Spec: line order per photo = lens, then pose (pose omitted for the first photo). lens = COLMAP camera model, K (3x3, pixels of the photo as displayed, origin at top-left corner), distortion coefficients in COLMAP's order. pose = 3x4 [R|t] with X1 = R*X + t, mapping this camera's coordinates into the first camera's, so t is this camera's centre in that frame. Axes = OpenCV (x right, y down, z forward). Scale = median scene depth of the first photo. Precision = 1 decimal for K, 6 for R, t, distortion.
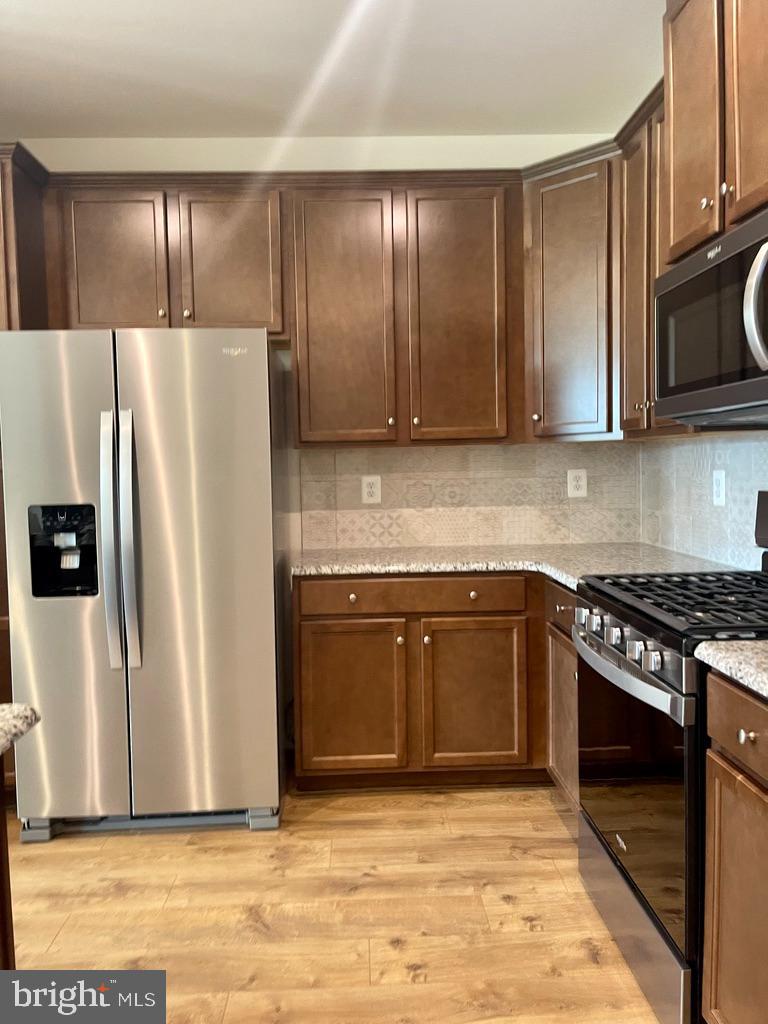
lens RADIAL K [[781.9, 0, 376.8], [0, 781.9, 515.6], [0, 0, 1]] dist [0.053164, -0.070061]
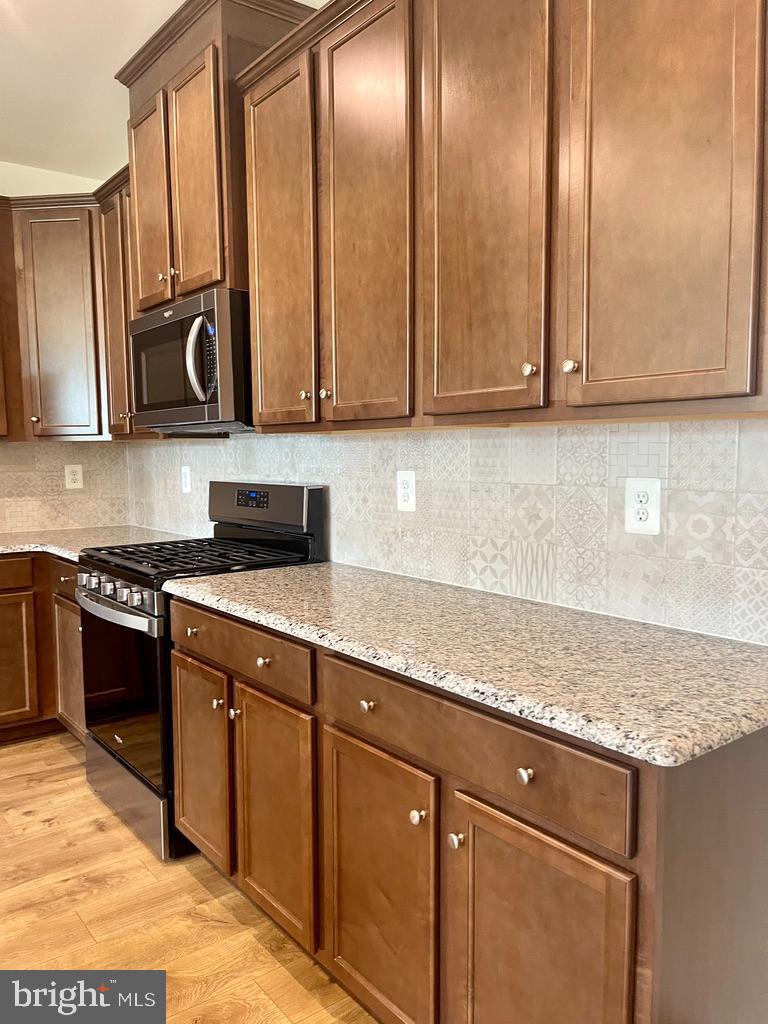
lens RADIAL K [[781.9, 0, 376.8], [0, 781.9, 515.6], [0, 0, 1]] dist [0.053164, -0.070061]
pose [[0.813519, -0.035973, 0.580424, -0.075244], [0.031924, 0.999342, 0.017191, 0.013581], [-0.580661, 0.004544, 0.814133, -0.269399]]
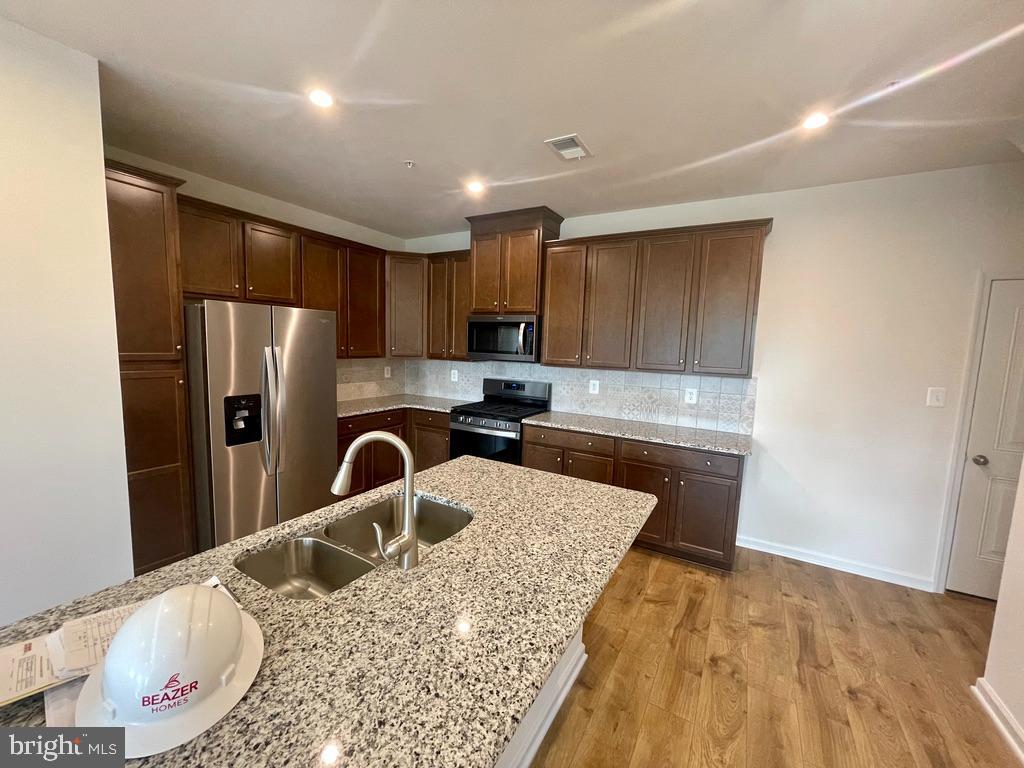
lens RADIAL K [[412.7, 0, 511.8], [0, 412.7, 388.6], [0, 0, 1]] dist [-0.001169, -0.000638]
pose [[0.529666, -0.054342, 0.846464, -0.866072], [0.012491, 0.998337, 0.056276, -0.075059], [-0.848114, -0.019235, 0.529464, -0.070654]]
